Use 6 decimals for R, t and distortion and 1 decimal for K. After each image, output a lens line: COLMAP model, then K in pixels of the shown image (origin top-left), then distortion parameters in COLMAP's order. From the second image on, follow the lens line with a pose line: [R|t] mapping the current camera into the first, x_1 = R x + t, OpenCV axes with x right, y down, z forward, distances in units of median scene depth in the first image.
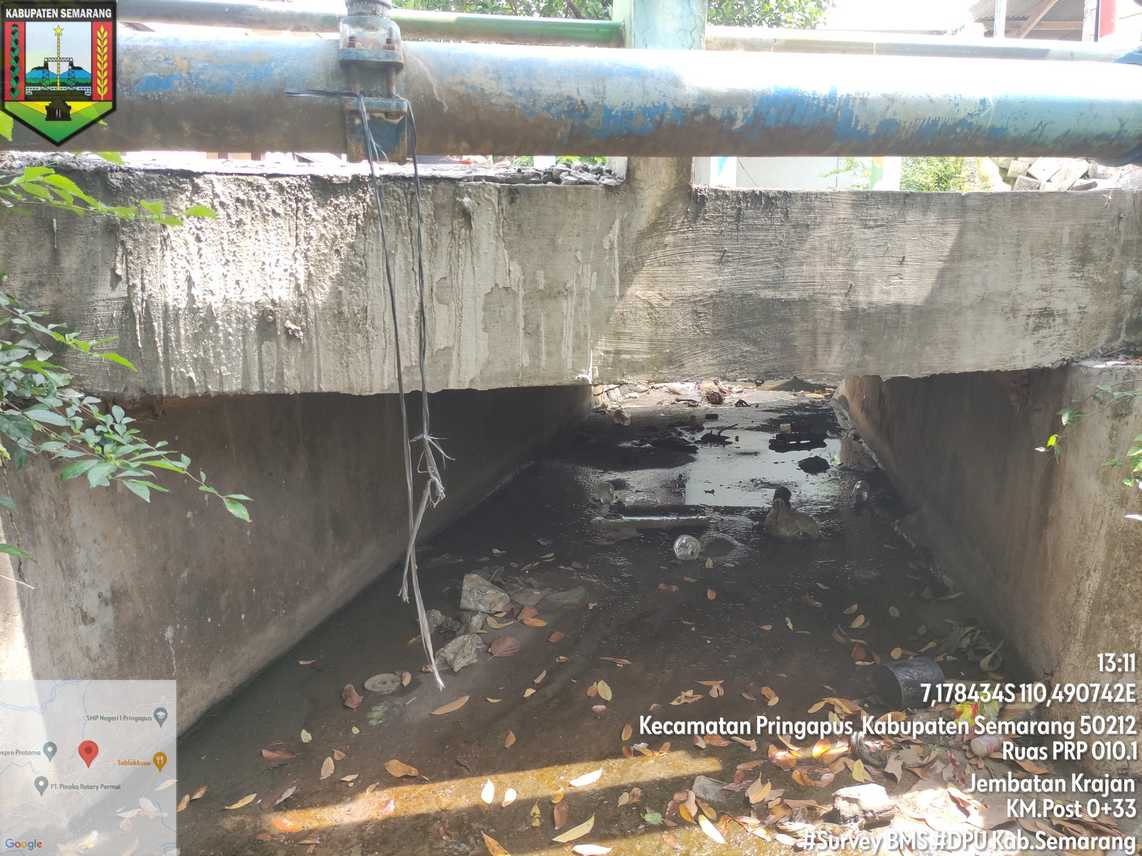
lens RADIAL K [[844.7, 0, 570.8], [0, 844.7, 425.5], [0, 0, 1]] dist [0.056989, -0.055555]
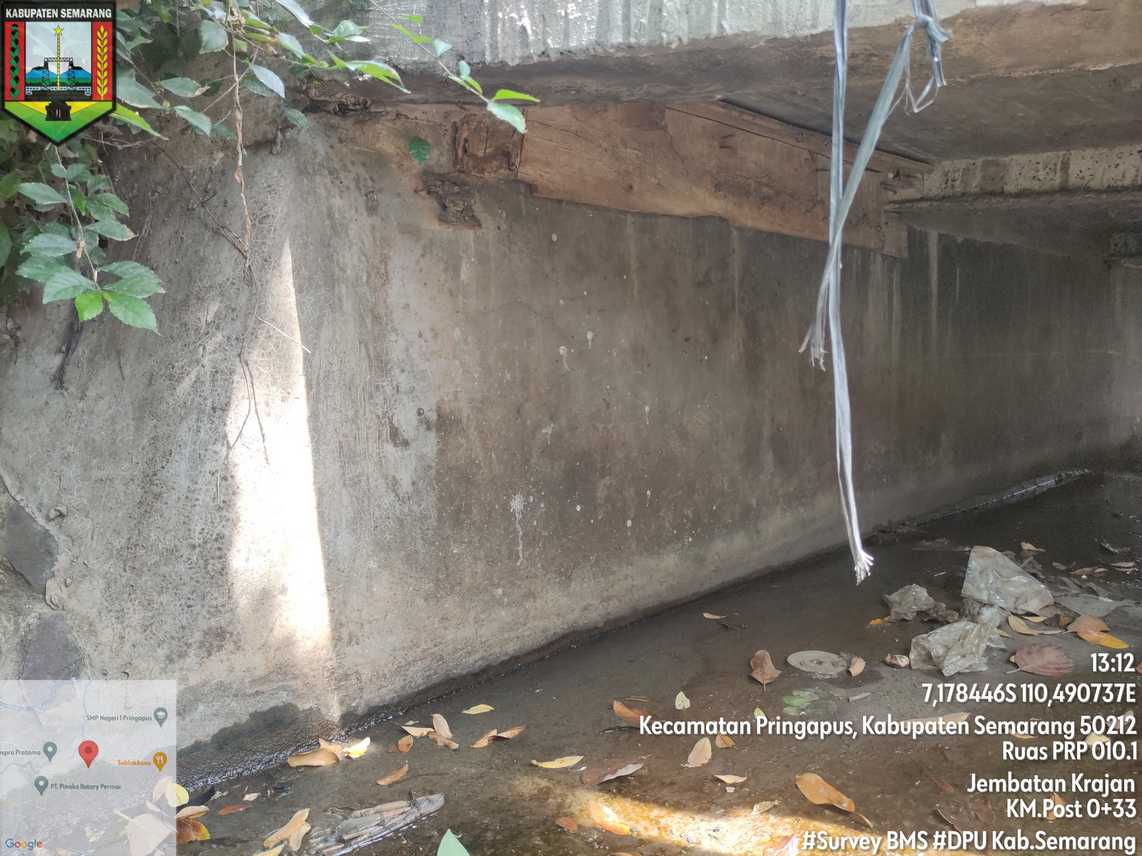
lens RADIAL K [[844.7, 0, 570.8], [0, 844.7, 425.5], [0, 0, 1]] dist [0.056989, -0.055555]
pose [[0.837854, 0.059920, -0.542596, -0.056842], [-0.100707, 0.993864, -0.045753, 0.224900], [0.536525, 0.092978, 0.838747, 0.463723]]
